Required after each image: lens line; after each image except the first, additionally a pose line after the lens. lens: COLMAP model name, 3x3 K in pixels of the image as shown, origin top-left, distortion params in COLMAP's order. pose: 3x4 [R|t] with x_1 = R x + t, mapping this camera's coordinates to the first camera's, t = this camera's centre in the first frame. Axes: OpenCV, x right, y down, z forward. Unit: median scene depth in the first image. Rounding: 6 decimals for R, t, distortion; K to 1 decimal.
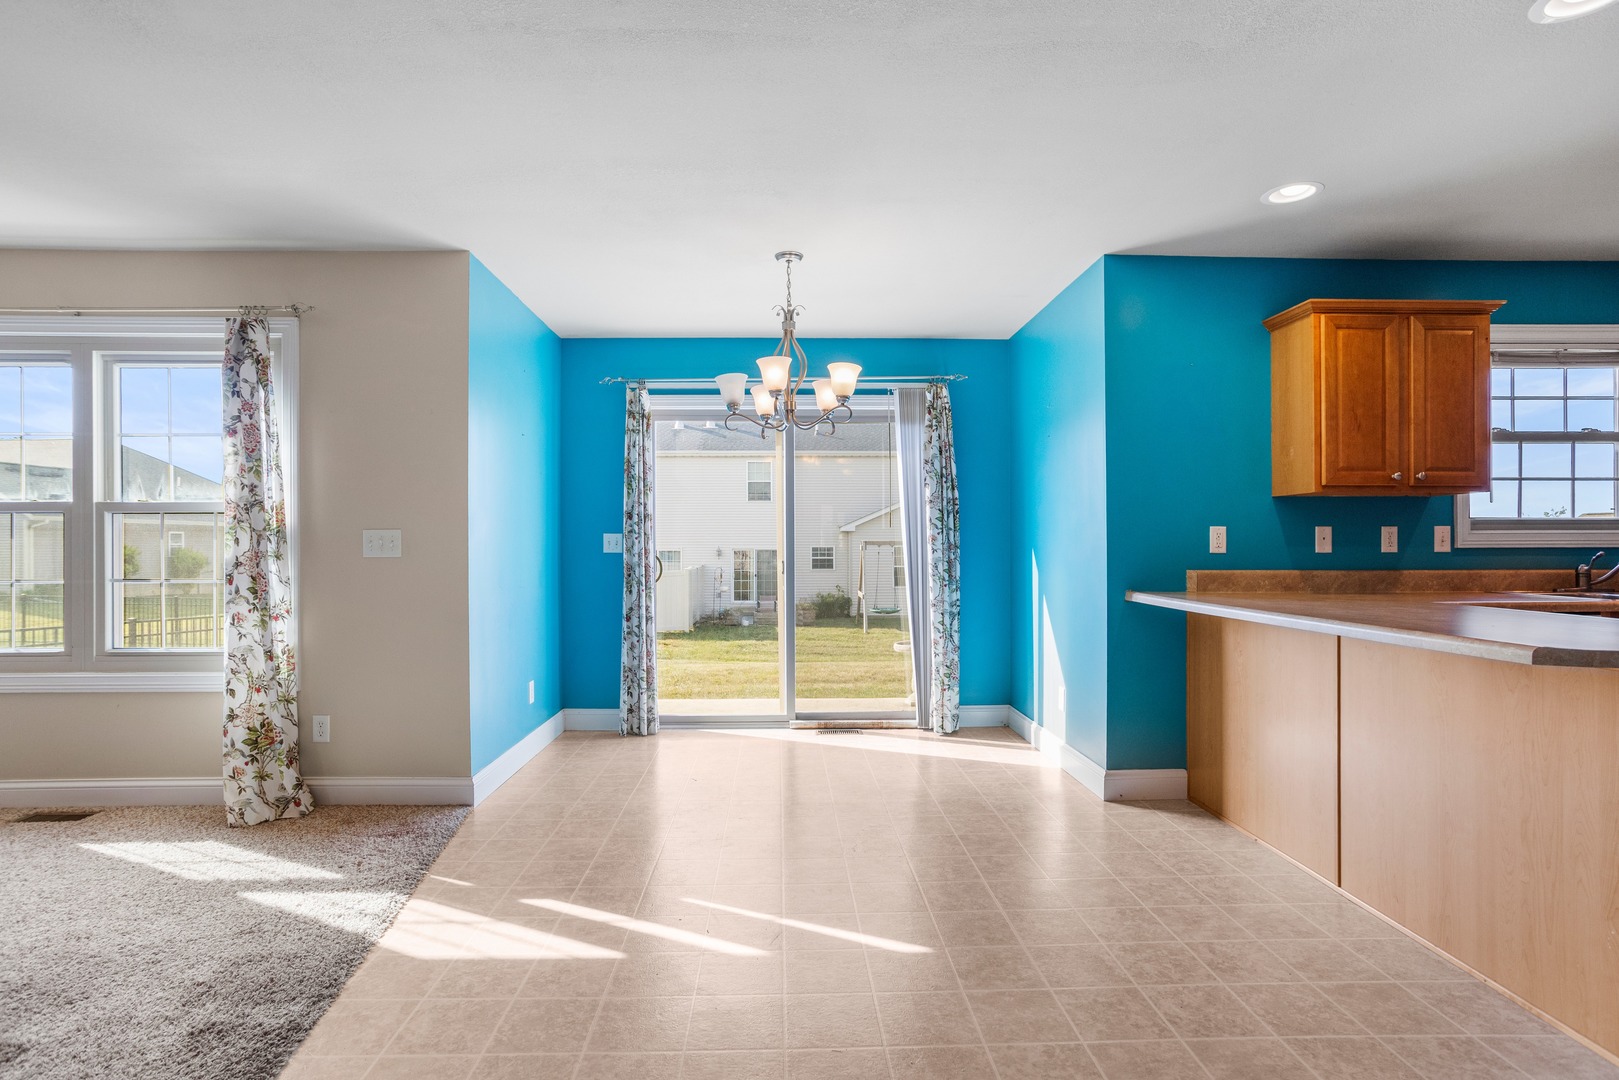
lens RADIAL K [[805.8, 0, 815.7], [0, 805.8, 548.3], [0, 0, 1]] dist [-0.043923, 0.032045]
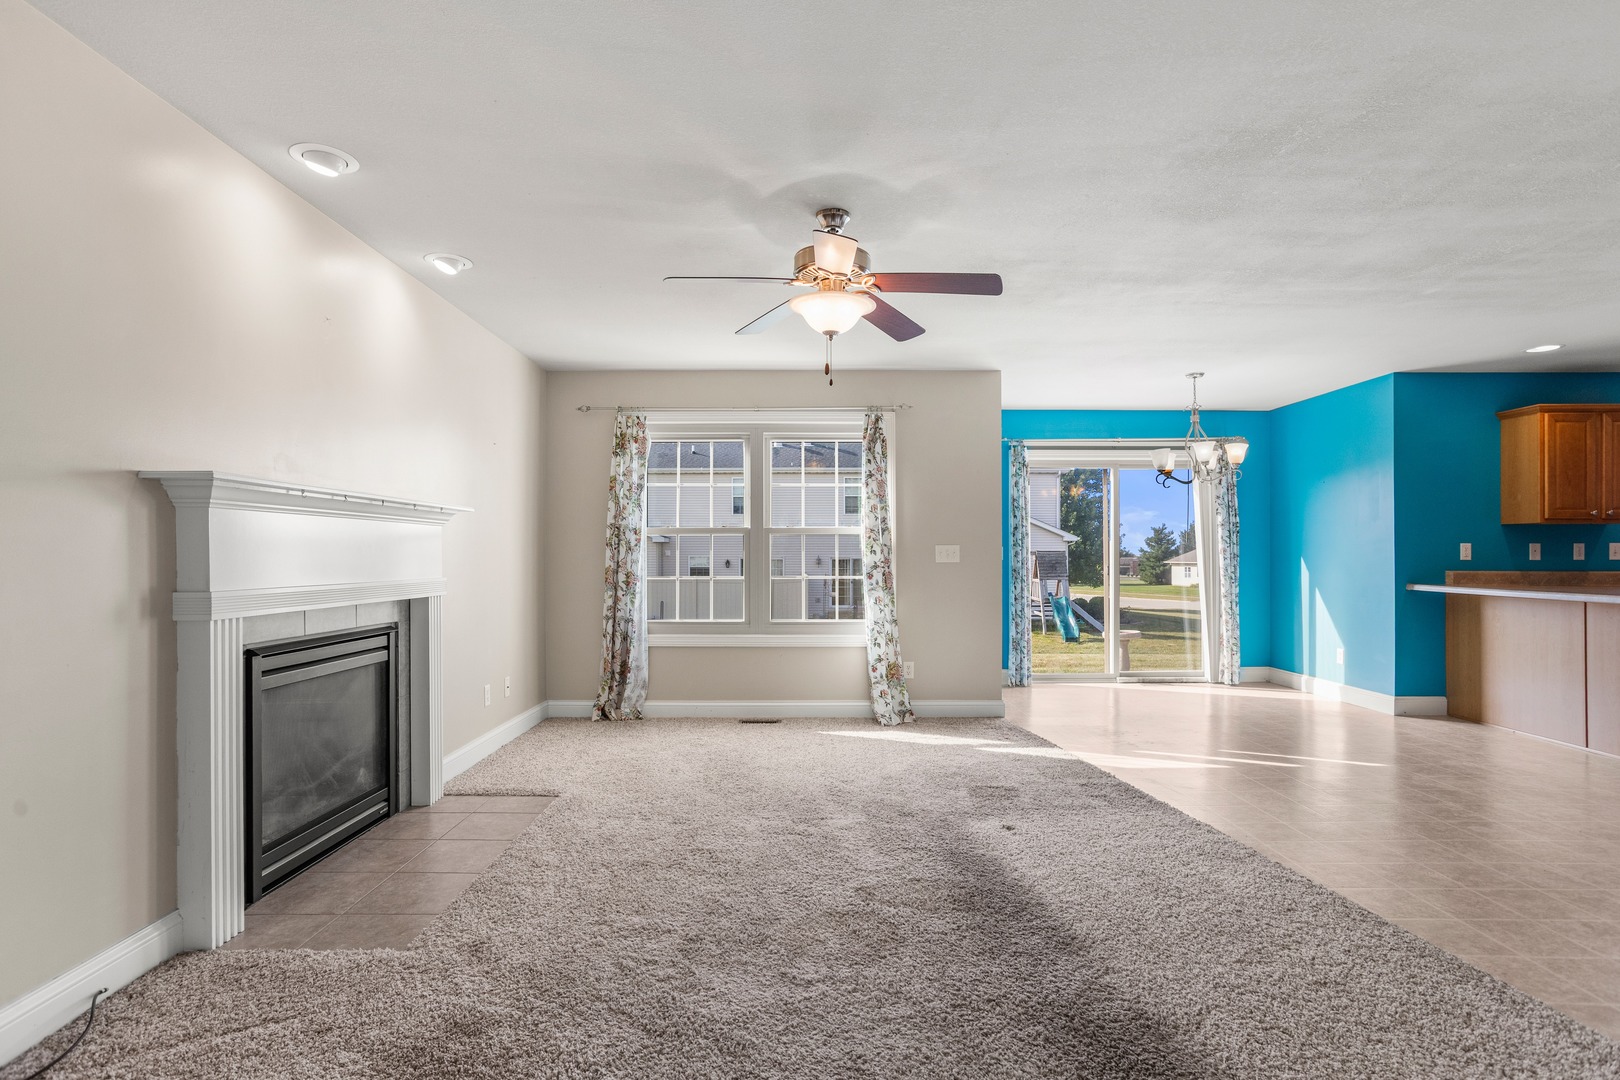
lens RADIAL K [[806.3, 0, 811.5], [0, 806.3, 557.5], [0, 0, 1]] dist [-0.043923, 0.032045]
pose [[0.999742, 0.000756, -0.022701, -0.793355], [-0.000743, 1.000000, 0.000579, 0.000745], [0.022701, -0.000562, 0.999742, -0.630672]]
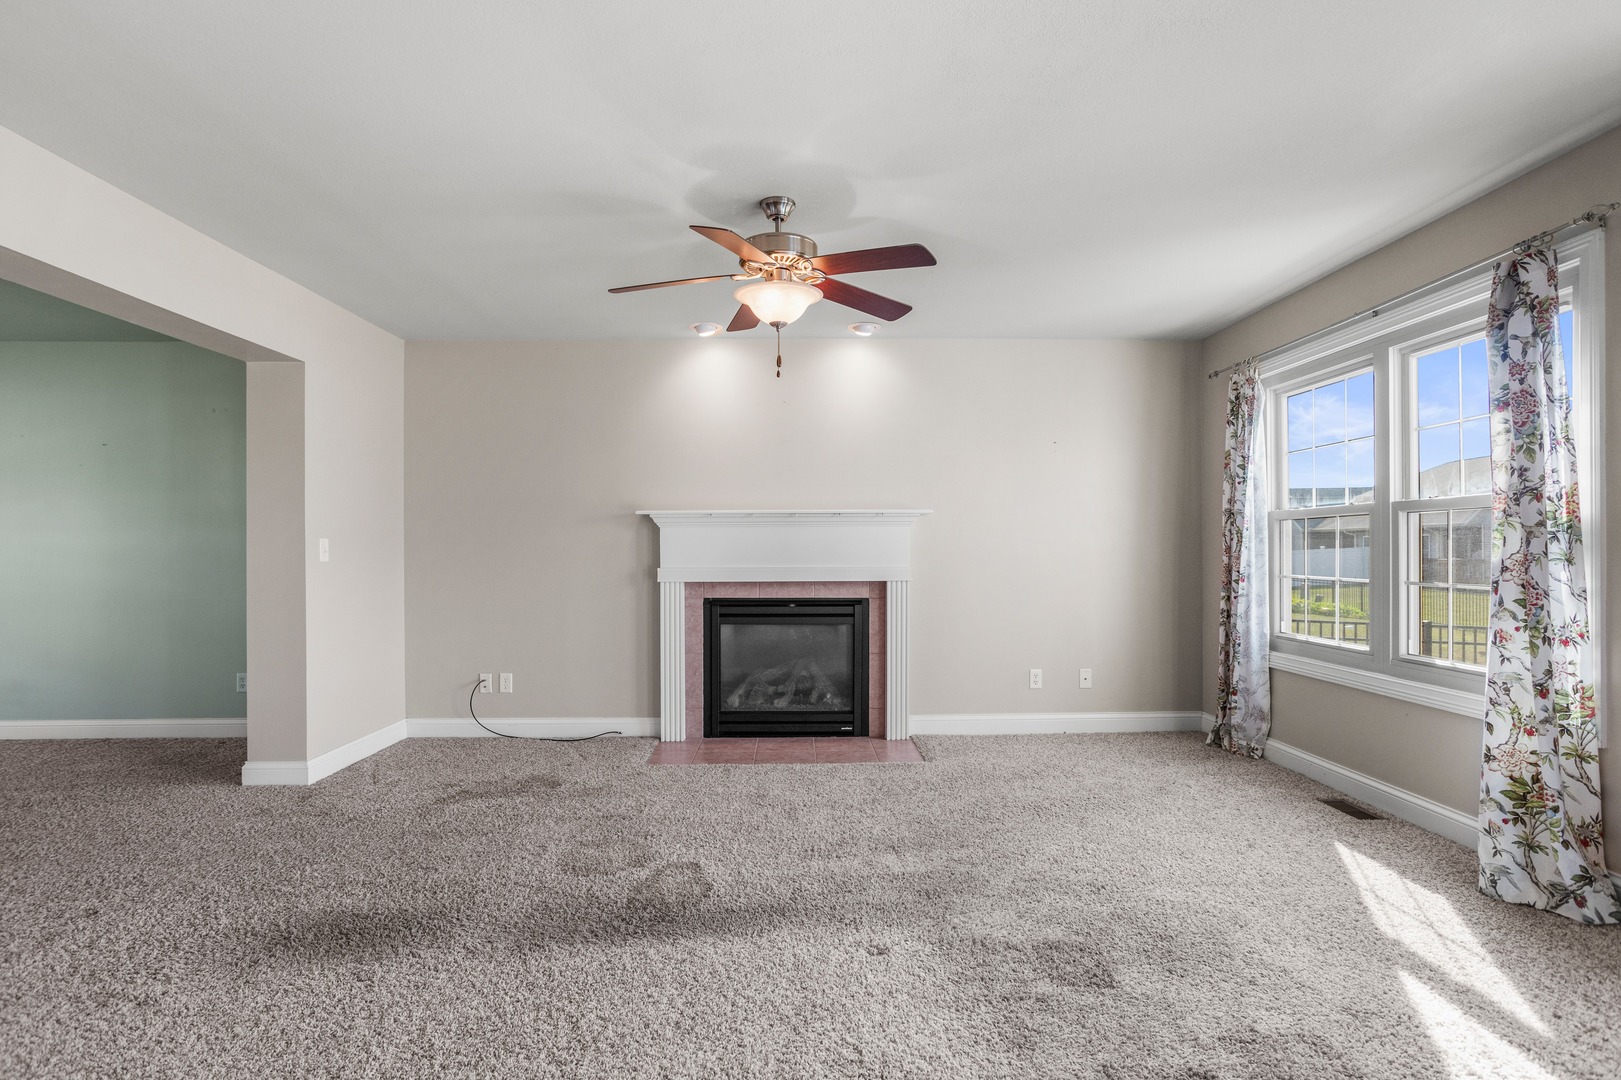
lens RADIAL K [[806.8, 0, 805.0], [0, 806.8, 554.3], [0, 0, 1]] dist [-0.043923, 0.032045]
pose [[-0.011638, 0.006976, -0.999908, 0.079278], [0.001744, 0.999974, 0.006956, -0.001838], [0.999931, -0.001662, -0.011650, 0.294074]]
